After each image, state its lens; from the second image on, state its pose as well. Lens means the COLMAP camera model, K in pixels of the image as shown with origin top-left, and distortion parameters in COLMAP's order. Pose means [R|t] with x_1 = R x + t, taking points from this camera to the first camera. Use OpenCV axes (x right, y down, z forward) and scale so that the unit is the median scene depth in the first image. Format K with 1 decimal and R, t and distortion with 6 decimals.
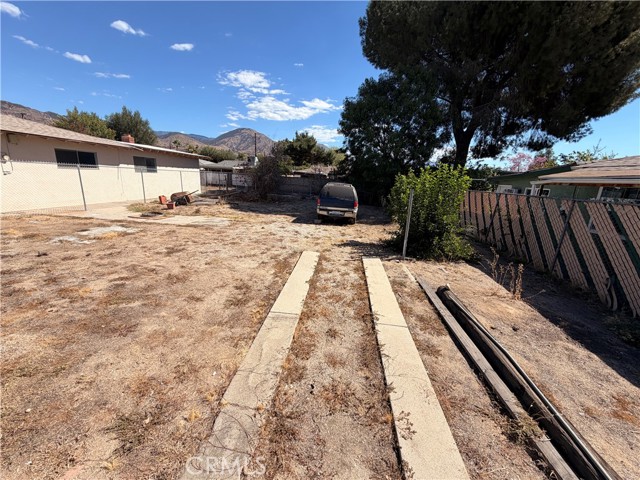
lens RADIAL K [[256.8, 0, 318.8], [0, 256.8, 242.0], [0, 0, 1]] dist [-0.004697, 0.001242]
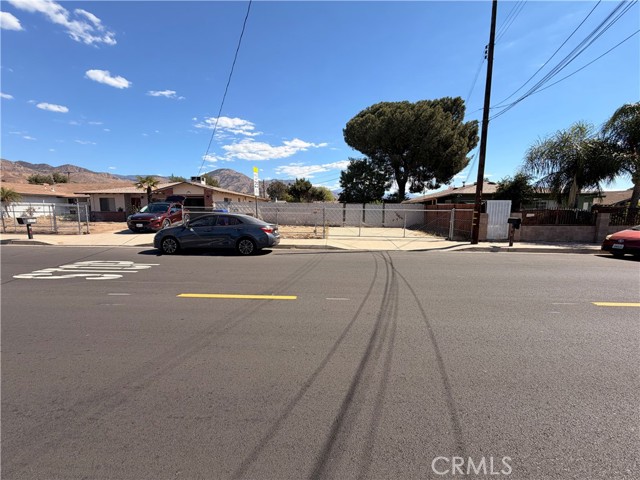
lens RADIAL K [[256.8, 0, 319.6], [0, 256.8, 245.8], [0, 0, 1]] dist [-0.004697, 0.001242]
pose [[0.995290, -0.062703, 0.073939, -0.195432], [0.070607, 0.991459, -0.109654, 0.201805], [-0.066432, 0.114358, 0.991216, -0.738836]]
